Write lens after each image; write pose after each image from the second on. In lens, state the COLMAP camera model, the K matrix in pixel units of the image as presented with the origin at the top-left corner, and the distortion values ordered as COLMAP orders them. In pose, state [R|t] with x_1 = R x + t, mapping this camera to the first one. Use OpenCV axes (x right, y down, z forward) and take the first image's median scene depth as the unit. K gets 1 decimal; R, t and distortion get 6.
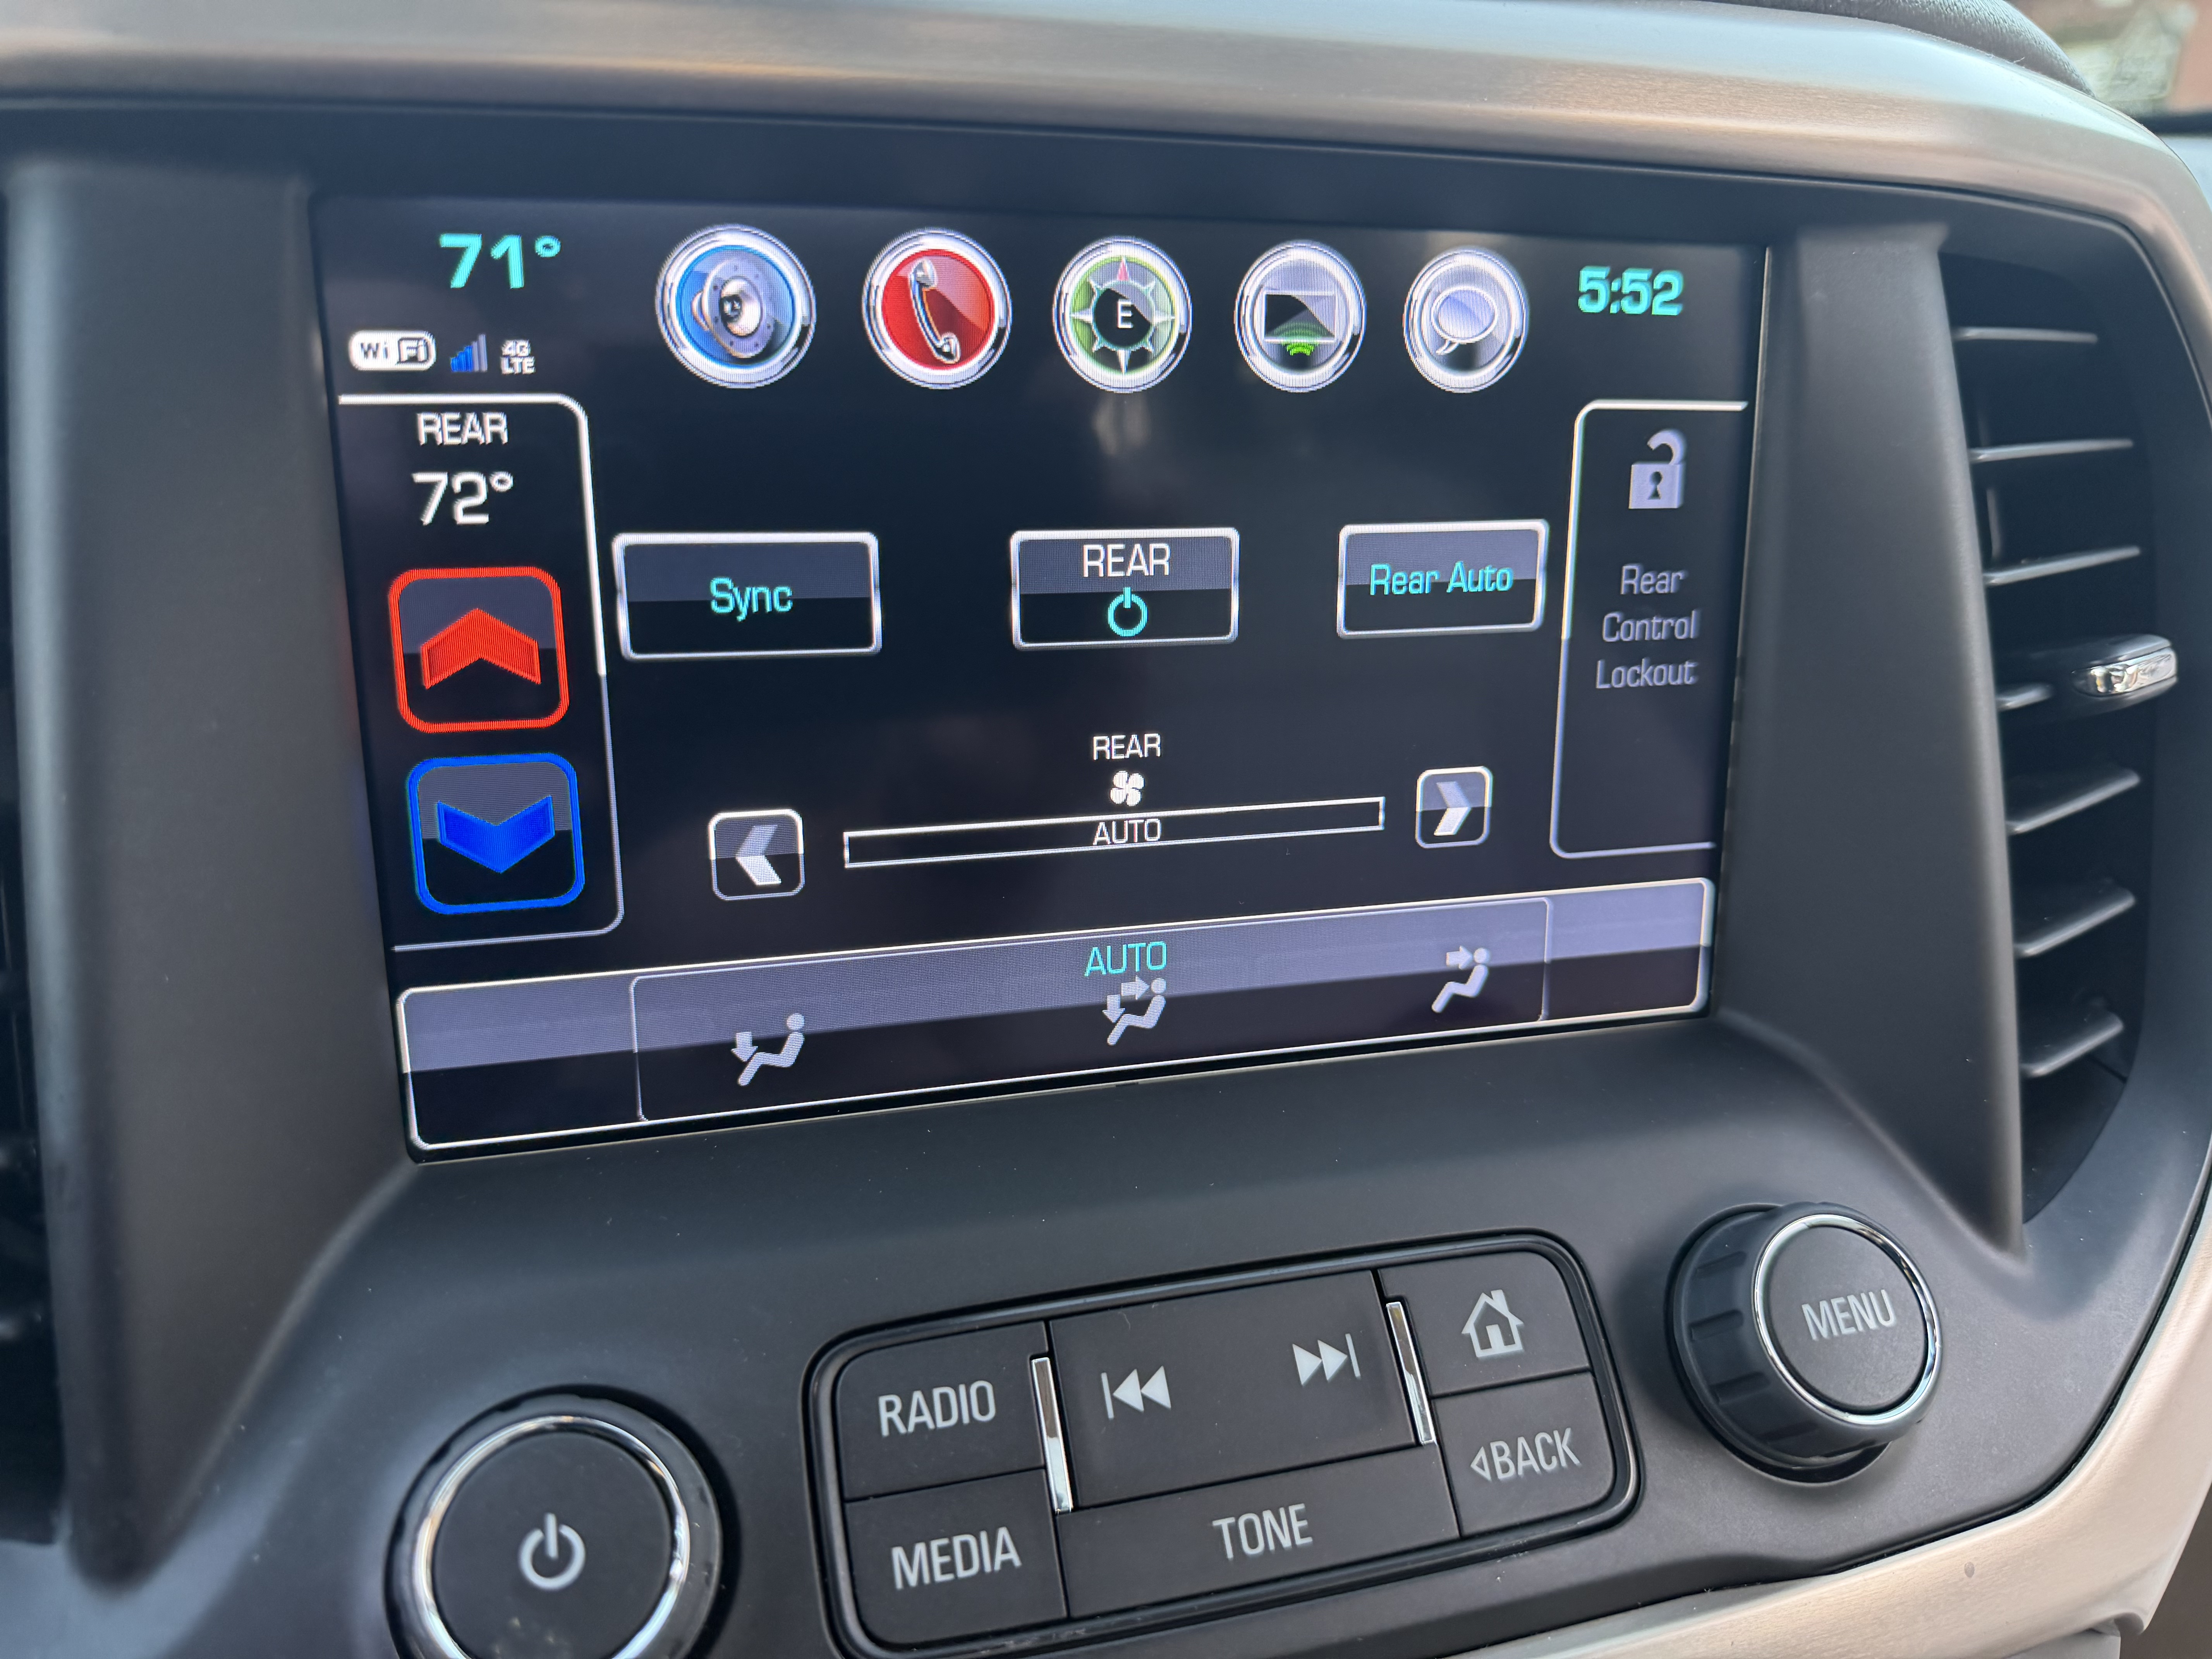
lens RADIAL K [[1571.8, 0, 1102.5], [0, 1571.8, 823.1], [0, 0, 1]] dist [0.032165, -0.035267]
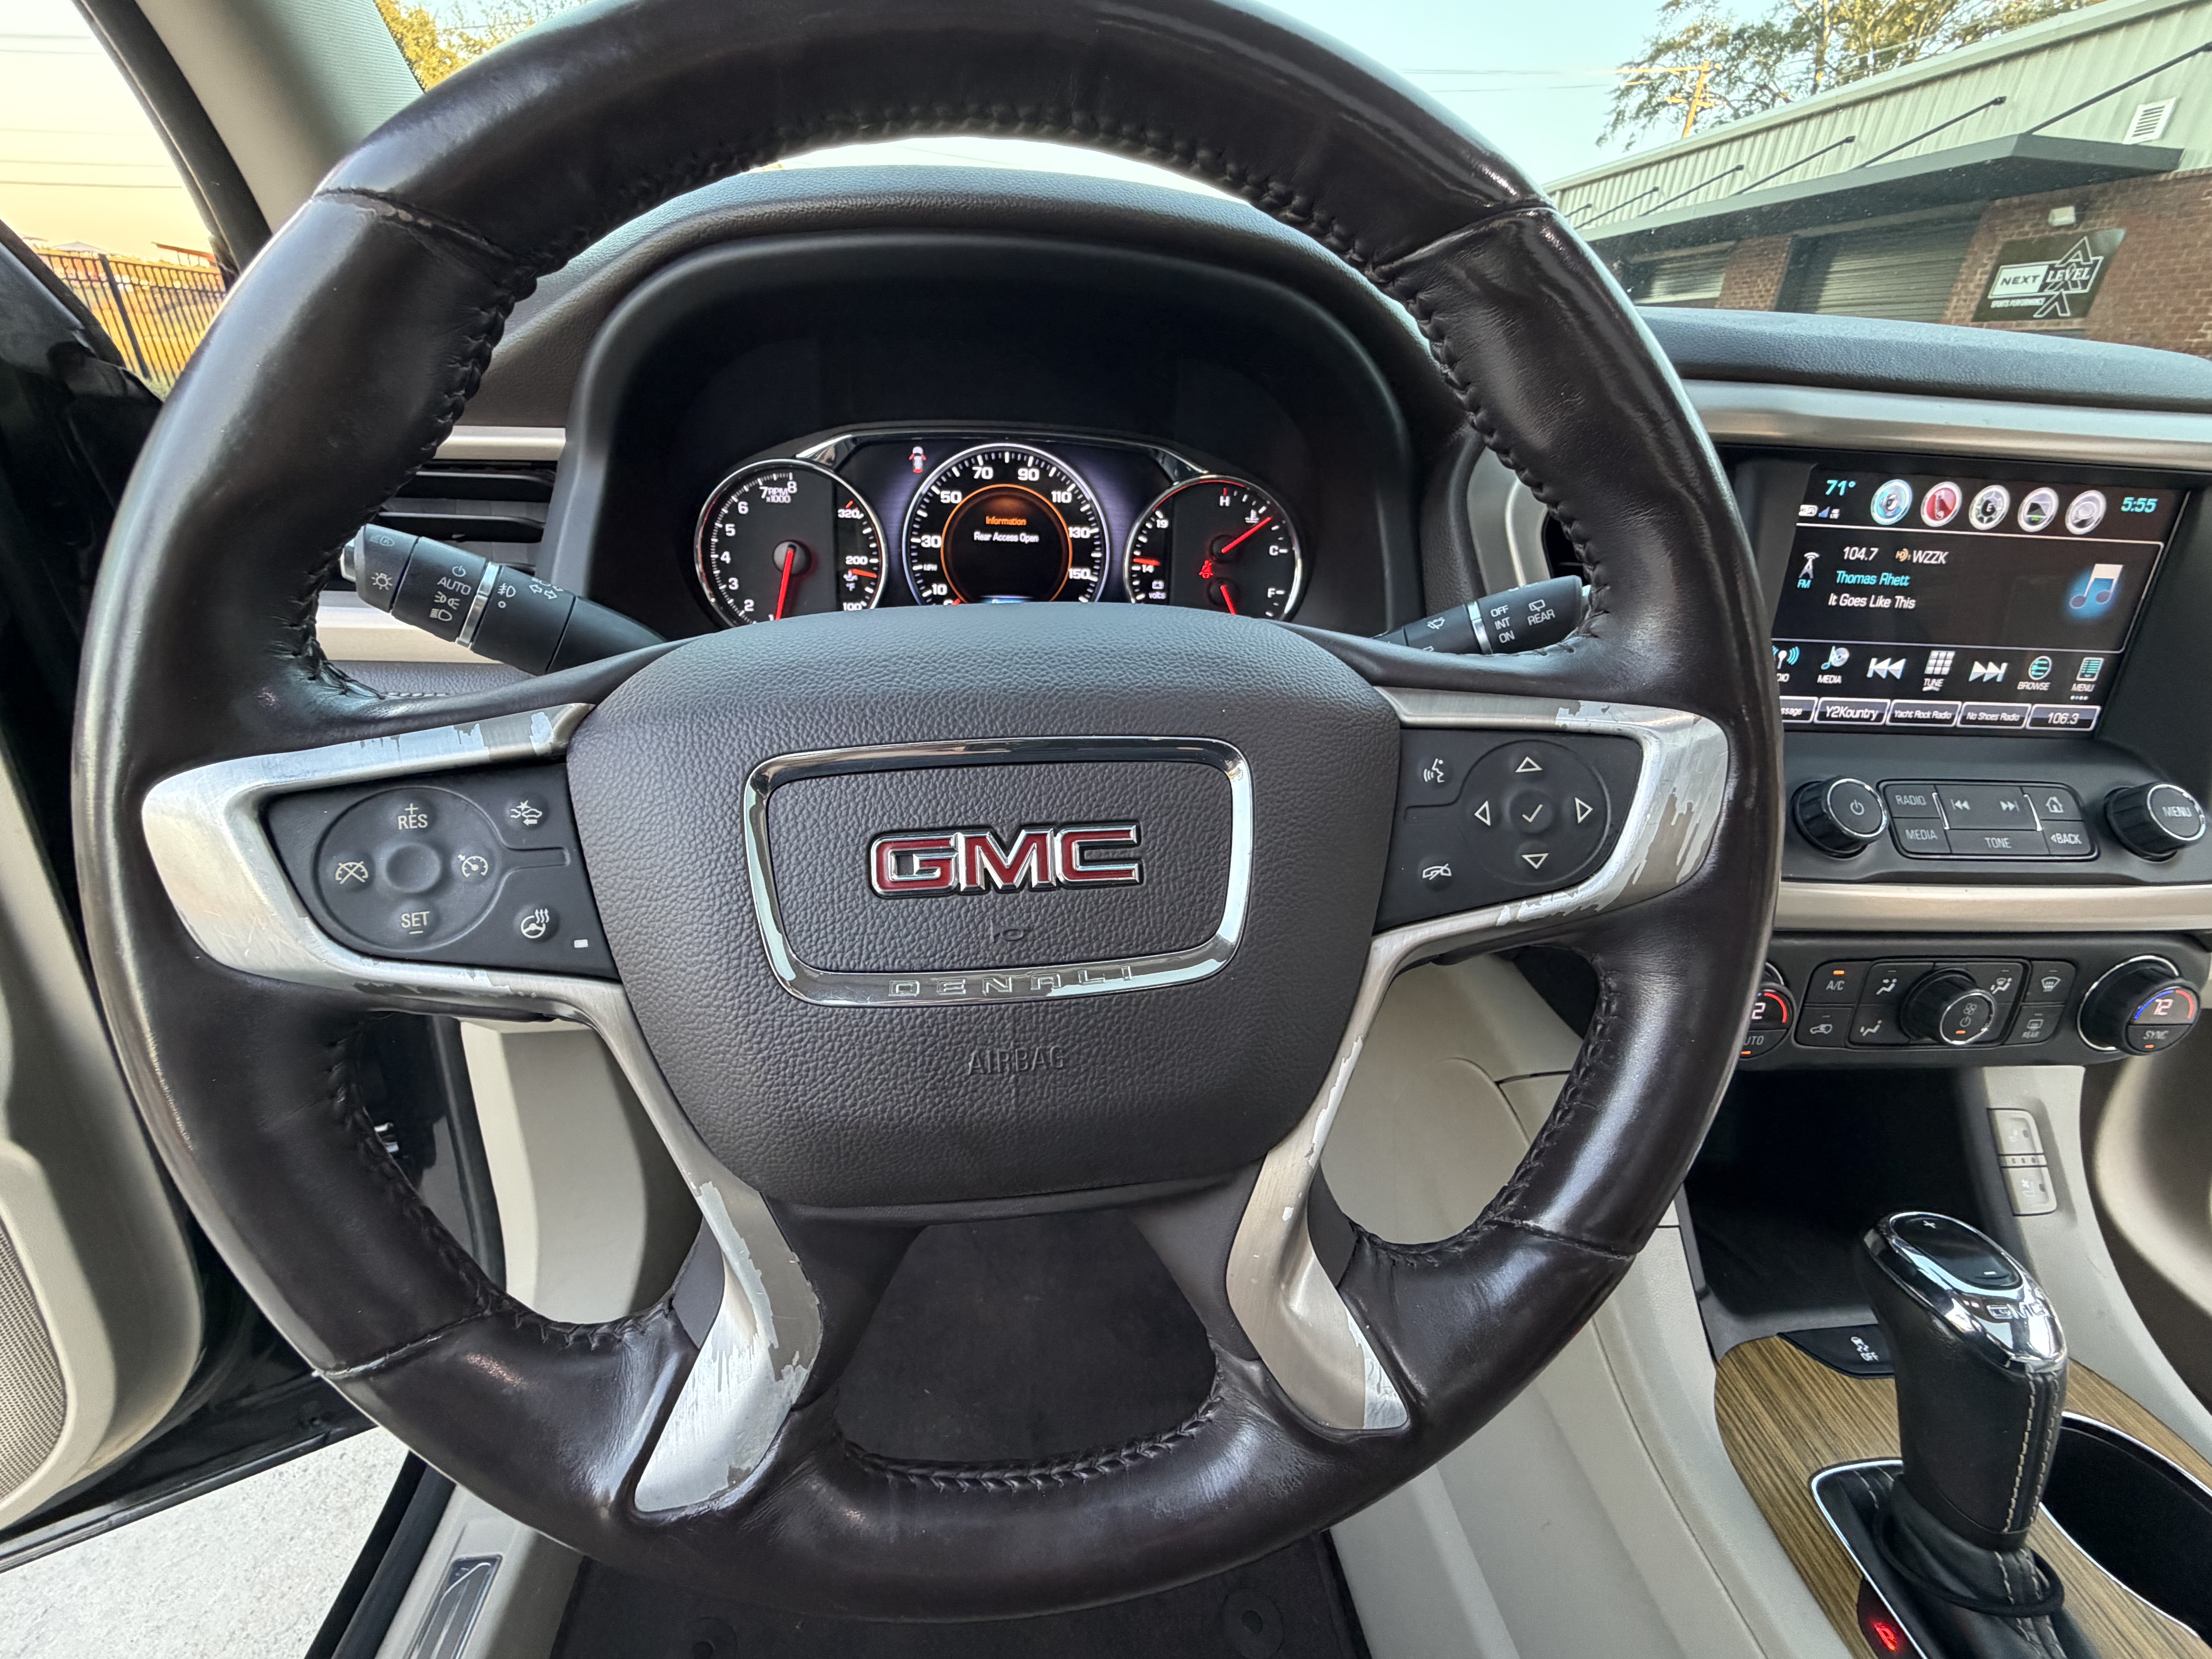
lens RADIAL K [[950.9, 0, 1094.7], [0, 950.9, 836.2], [0, 0, 1]] dist [-0.001562, 0.000585]
pose [[0.982657, 0.104863, -0.152933, -1.555742], [-0.090352, 0.990982, 0.098948, 0.375740], [0.161929, -0.083414, 0.983271, -1.469501]]
